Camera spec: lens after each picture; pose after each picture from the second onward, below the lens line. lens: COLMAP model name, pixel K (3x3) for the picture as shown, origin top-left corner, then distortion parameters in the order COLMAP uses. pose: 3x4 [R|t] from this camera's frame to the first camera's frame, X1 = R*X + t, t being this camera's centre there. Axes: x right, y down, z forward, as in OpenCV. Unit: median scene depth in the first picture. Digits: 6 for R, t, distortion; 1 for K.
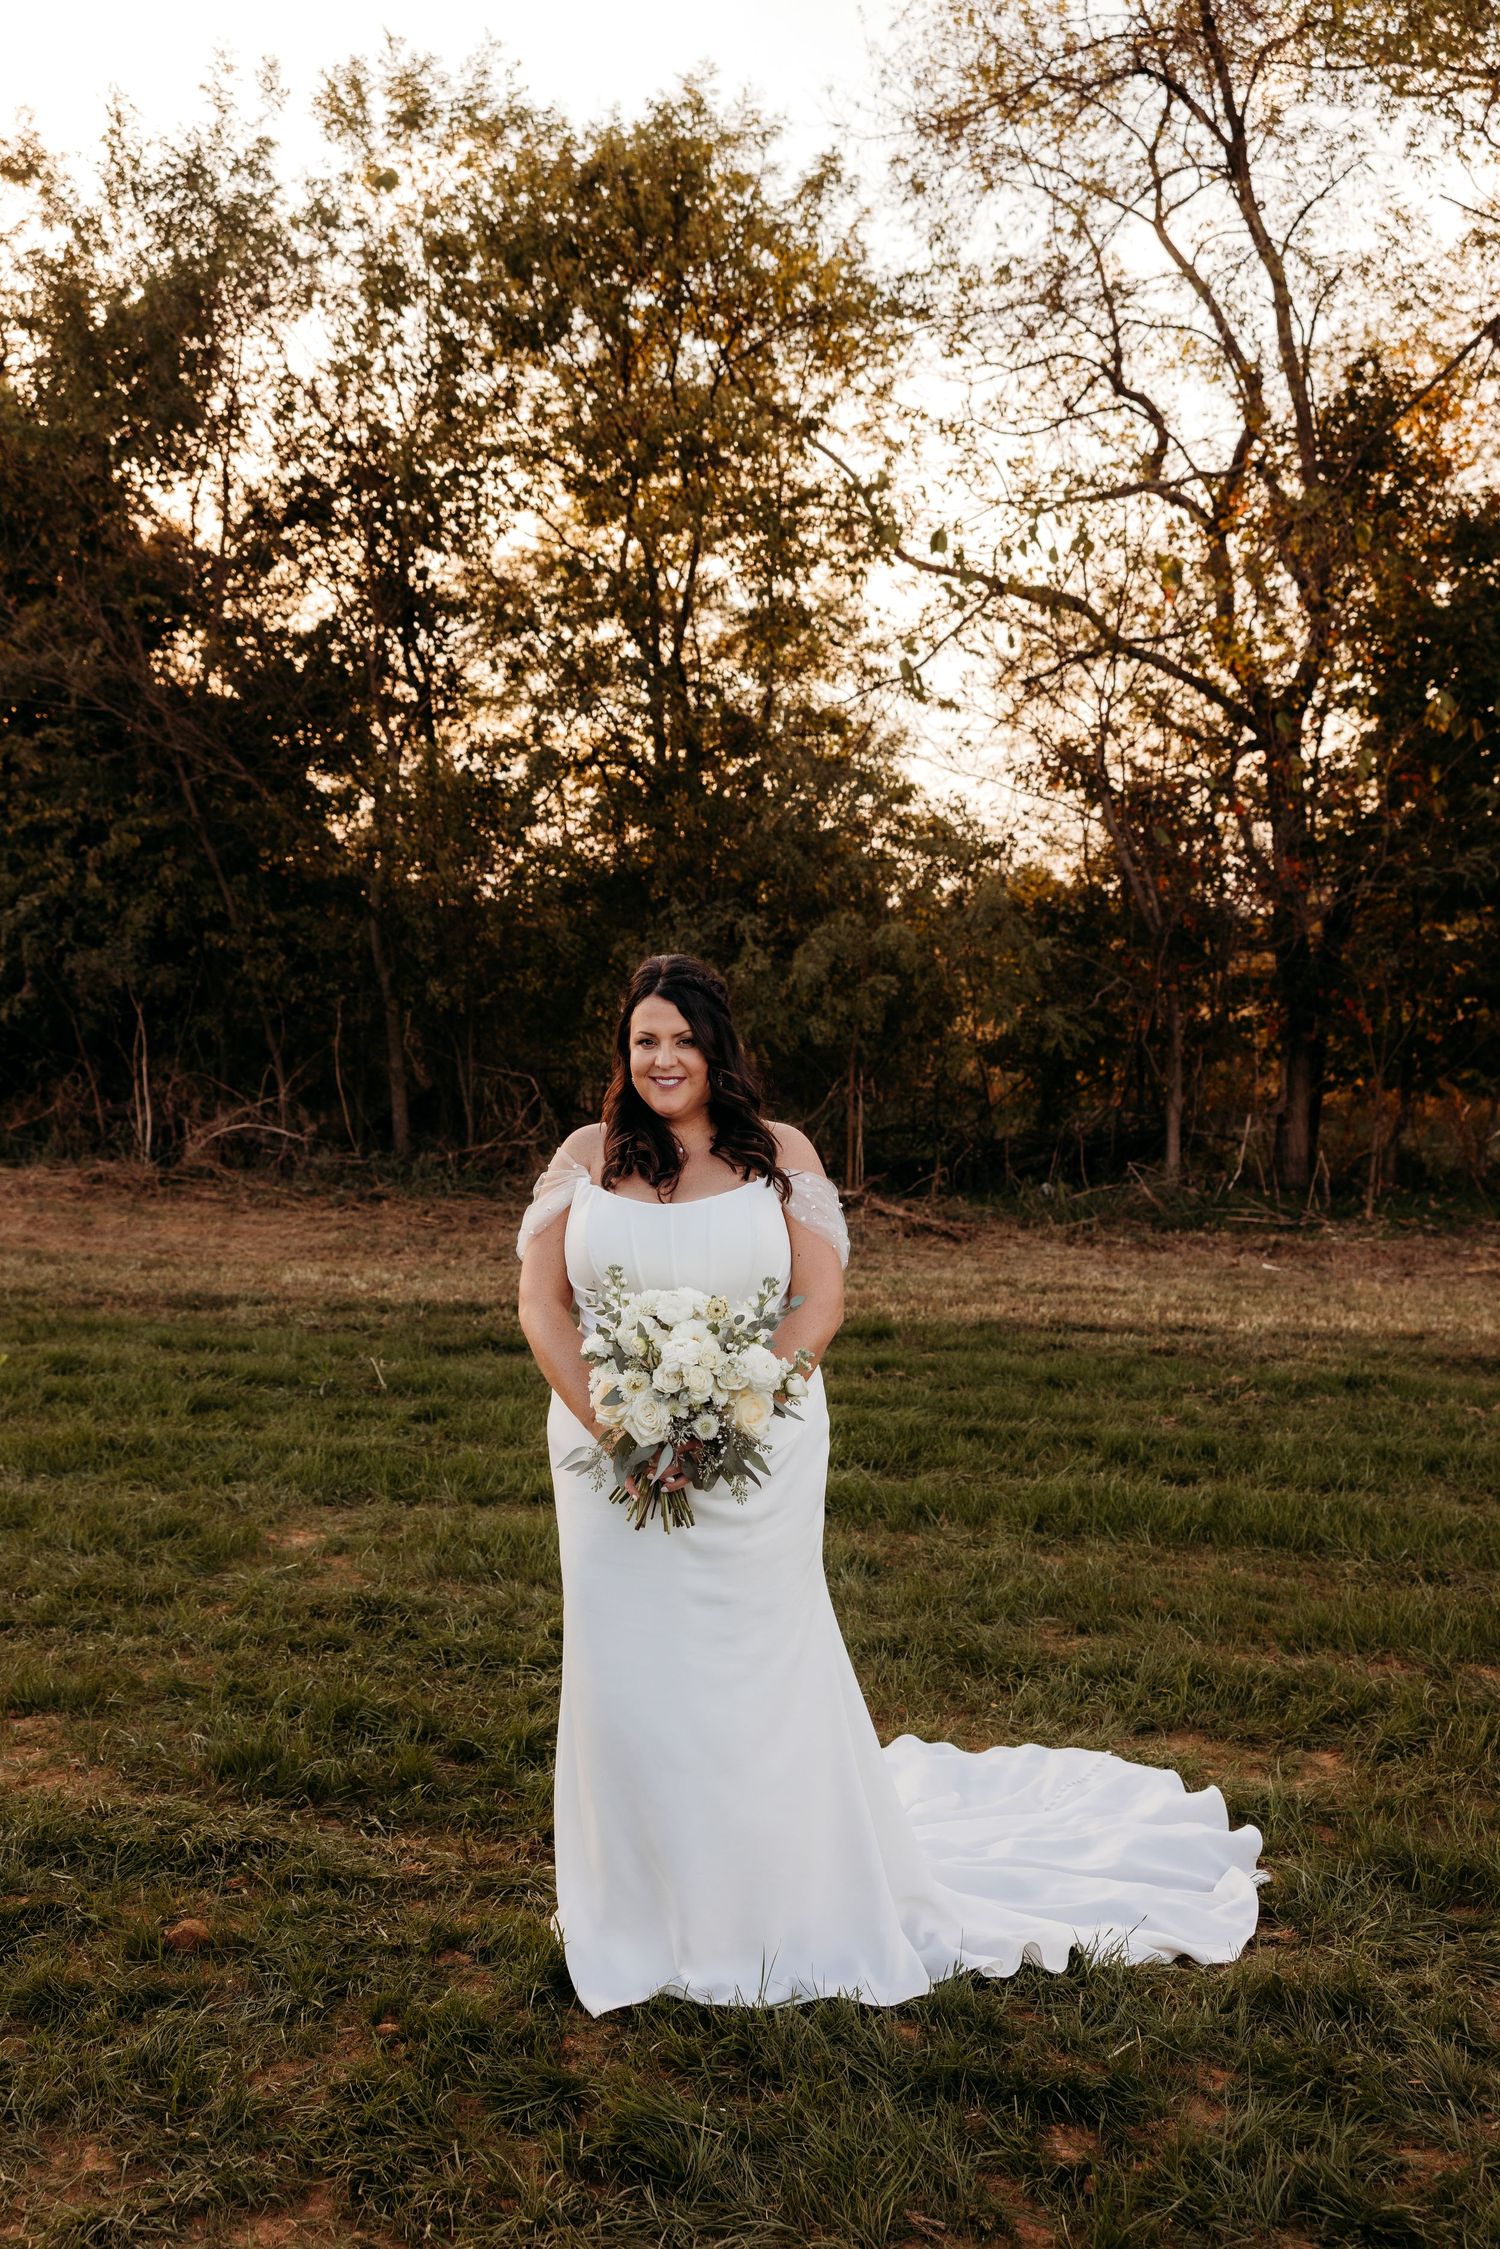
lens RADIAL K [[2095.7, 0, 734.1], [0, 2095.7, 1108.6], [0, 0, 1]] dist [0.038172, 0.000000]
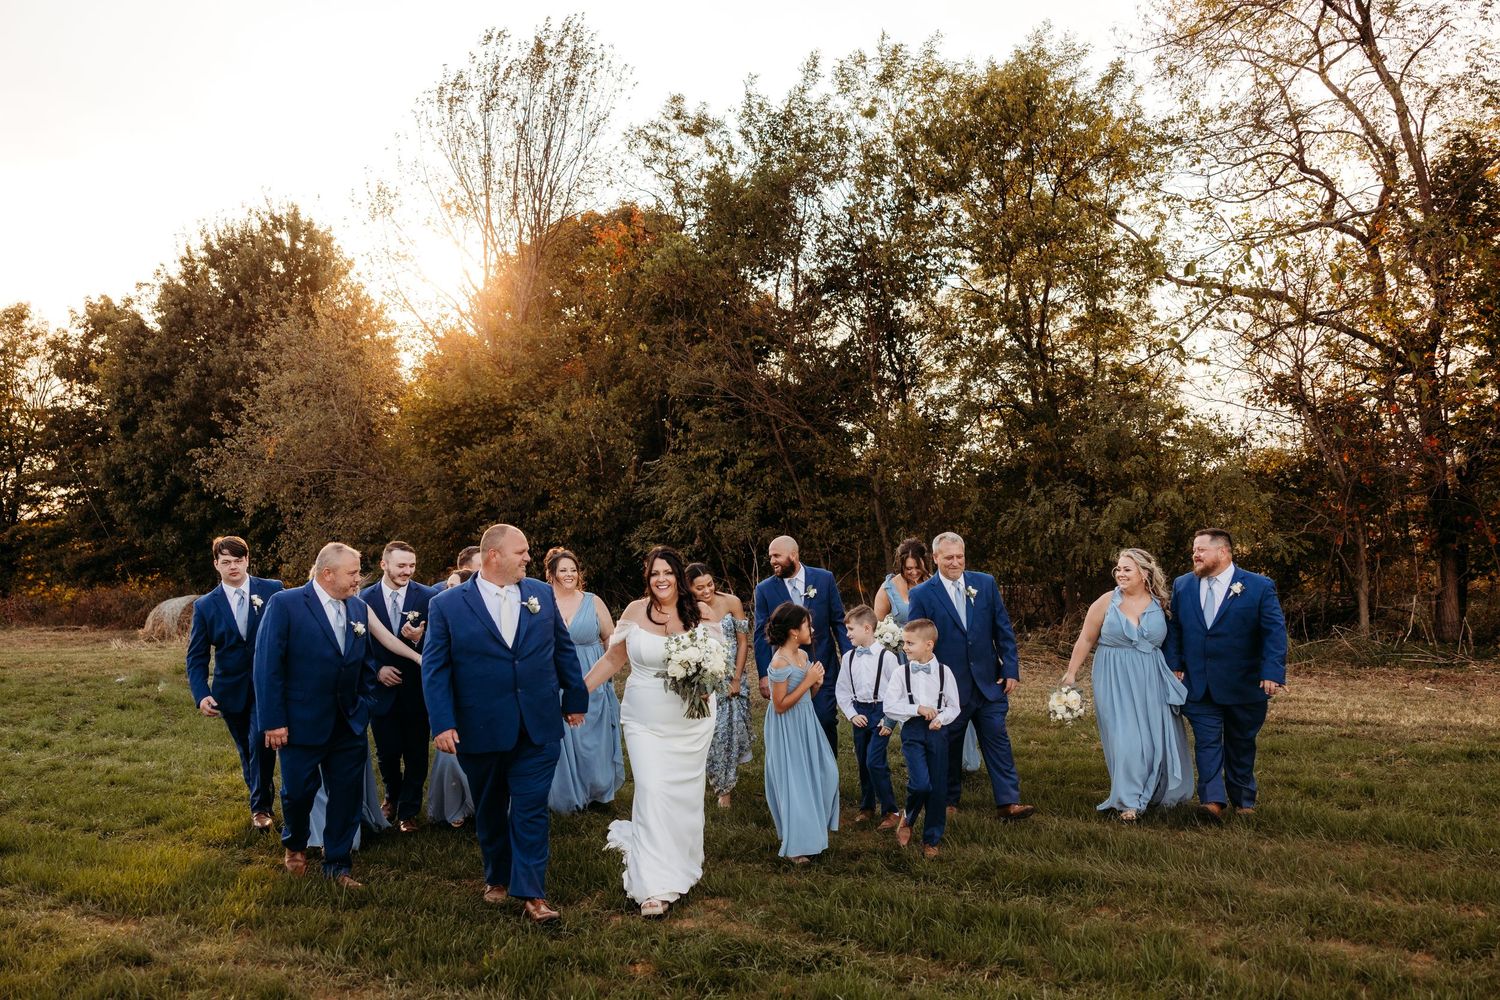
lens RADIAL K [[1189.6, 0, 751.2], [0, 1189.6, 504.5], [0, 0, 1]] dist [0.016930, -0.000139]
pose [[0.961193, -0.042932, -0.272516, 0.007024], [0.020045, 0.996074, -0.086221, 0.002247], [0.275148, 0.077413, 0.958280, -0.027588]]
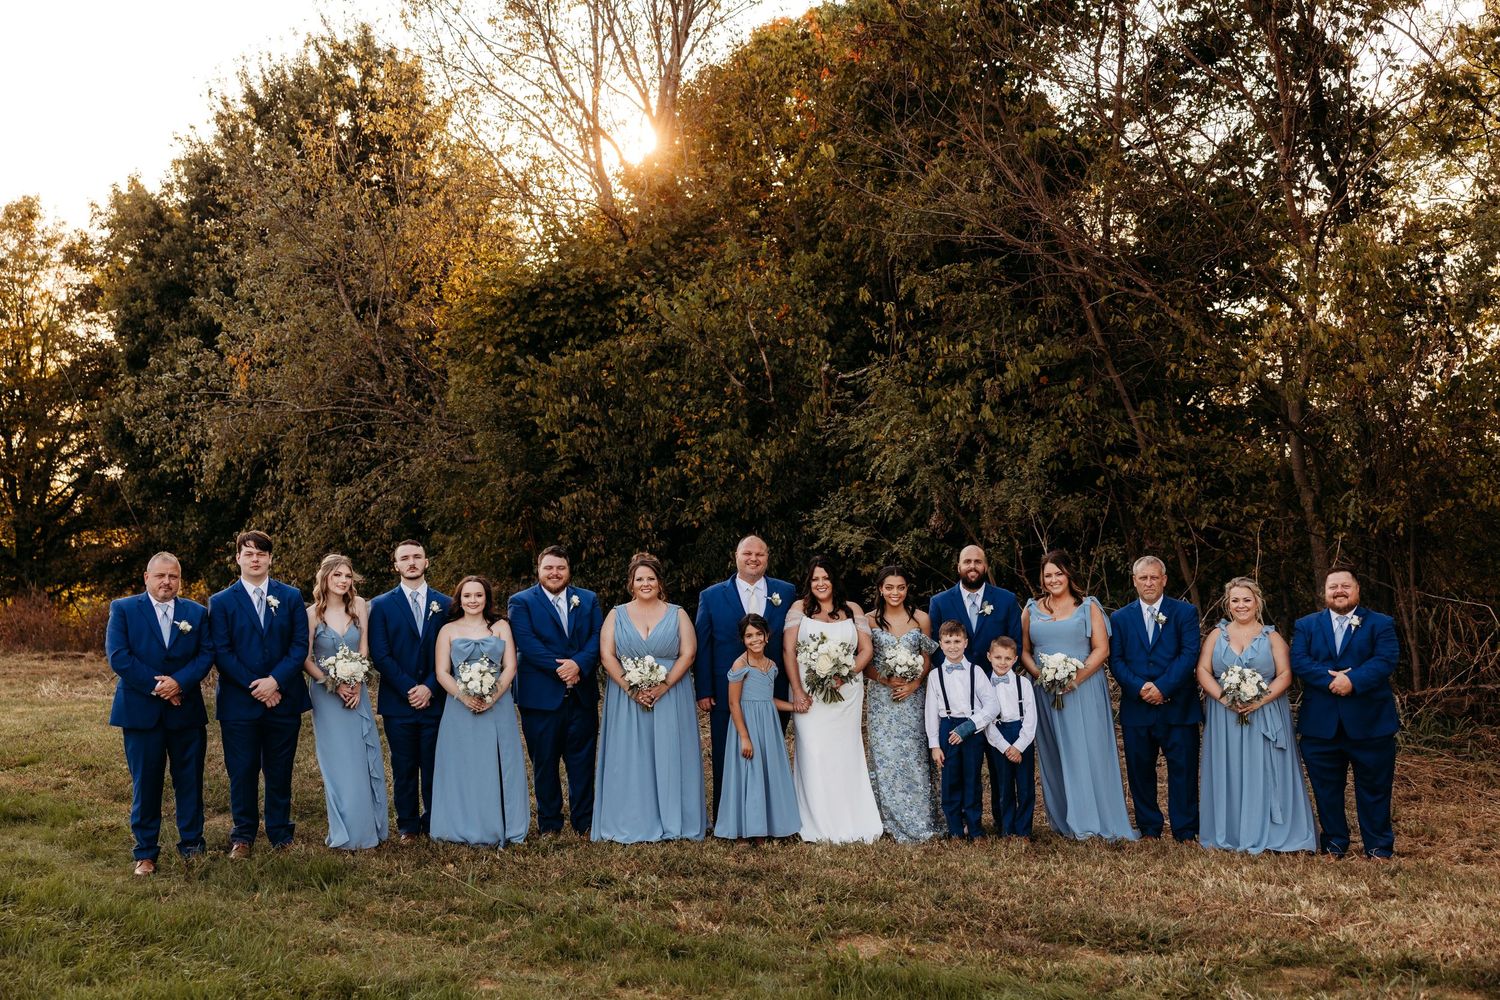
lens RADIAL K [[1681.3, 0, 759.9], [0, 1681.3, 483.7], [0, 0, 1]] dist [0.002480, 0.000000]
pose [[0.891707, -0.048482, -0.450009, -0.049579], [0.009671, 0.996061, -0.088147, -0.006689], [0.452510, 0.074249, 0.888663, 0.245192]]
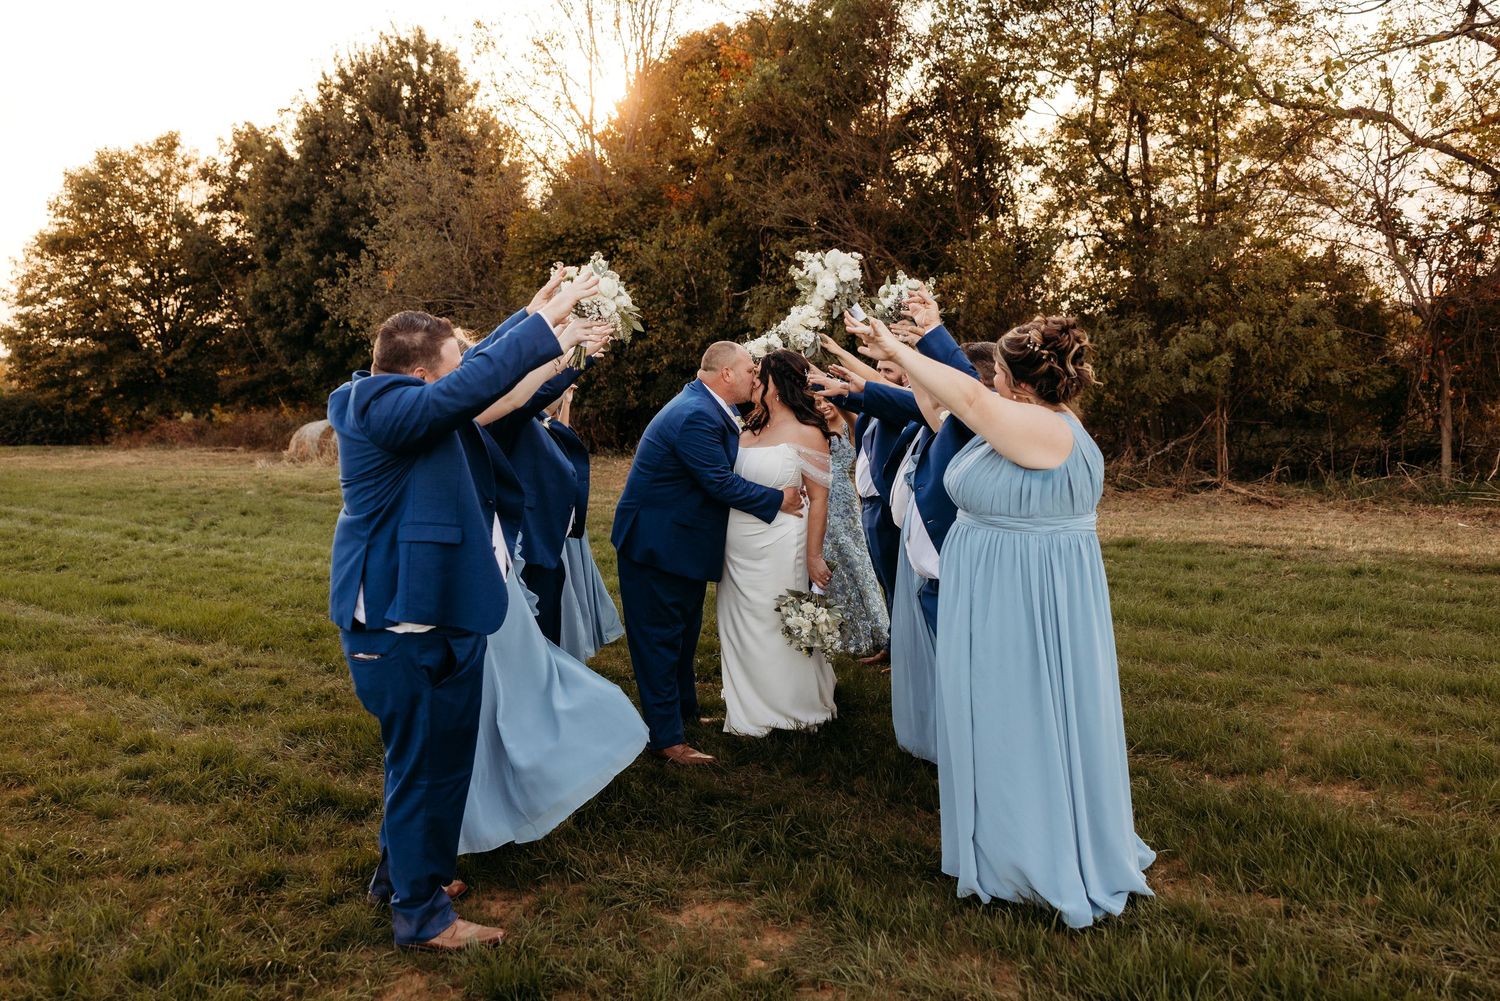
lens RADIAL K [[1271.7, 0, 740.3], [0, 1271.7, 458.7], [0, 0, 1]] dist [0.019546, -0.017213]
pose [[0.912776, 0.000899, -0.408459, 0.107395], [0.004250, 0.999923, 0.011698, 0.007595], [0.408438, -0.012414, 0.912702, -0.090930]]
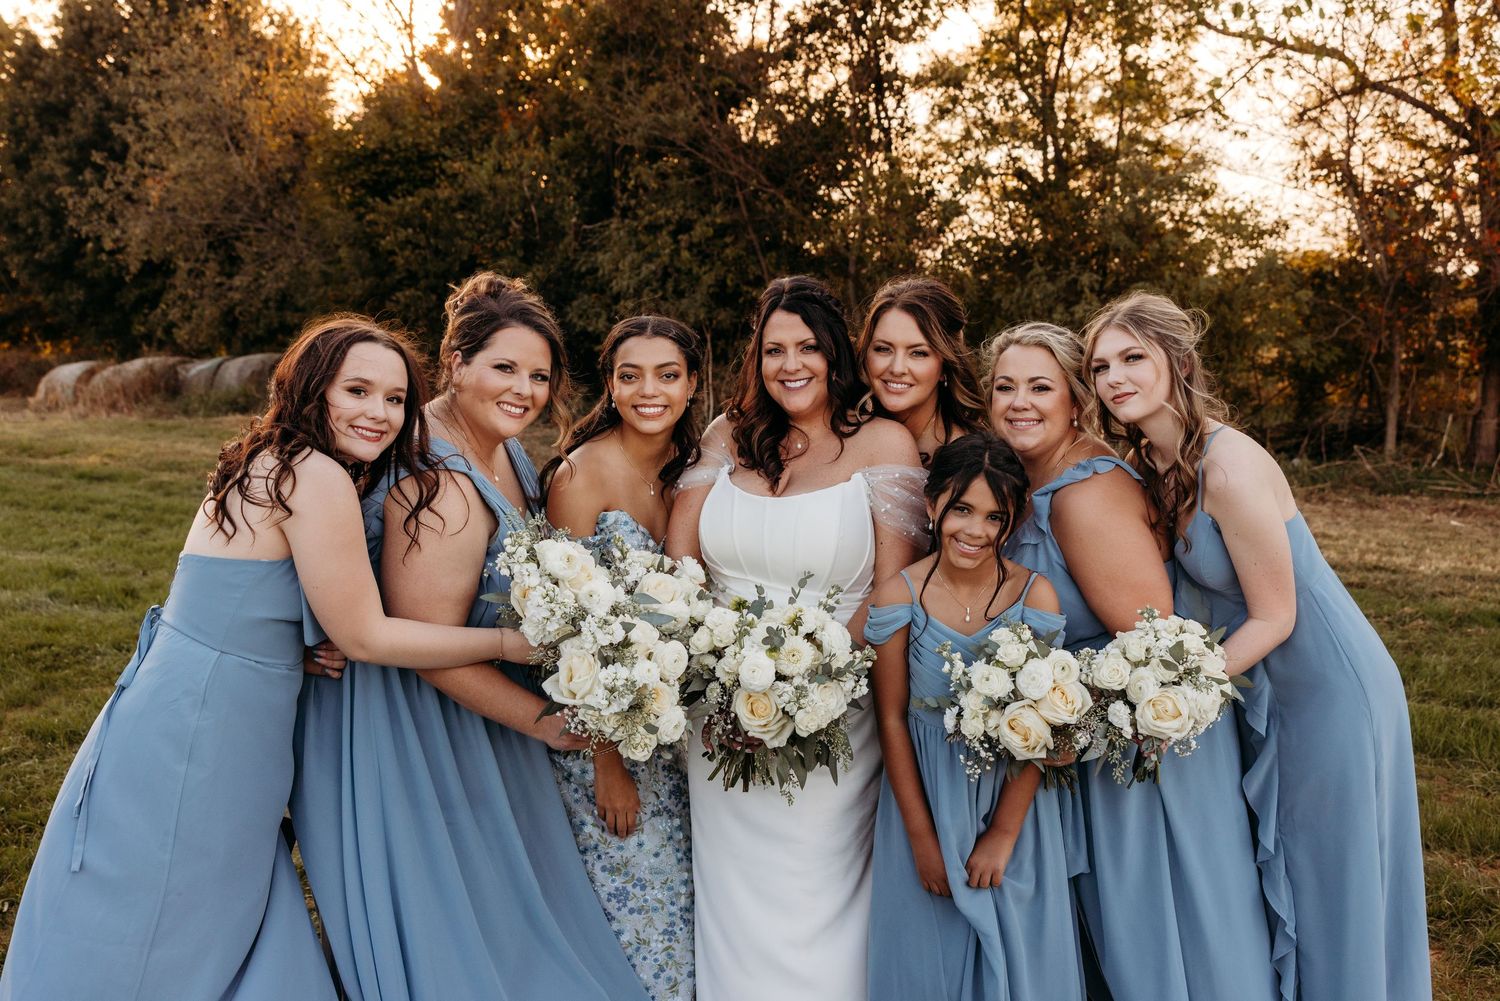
lens RADIAL K [[1278.0, 0, 772.1], [0, 1278.0, 479.4], [0, 0, 1]] dist [-0.009332, 0.020626]
pose [[0.966946, 0.033045, -0.252830, 0.020130], [-0.017267, 0.997777, 0.064373, -0.000677], [0.254395, -0.057879, 0.965367, 0.045426]]
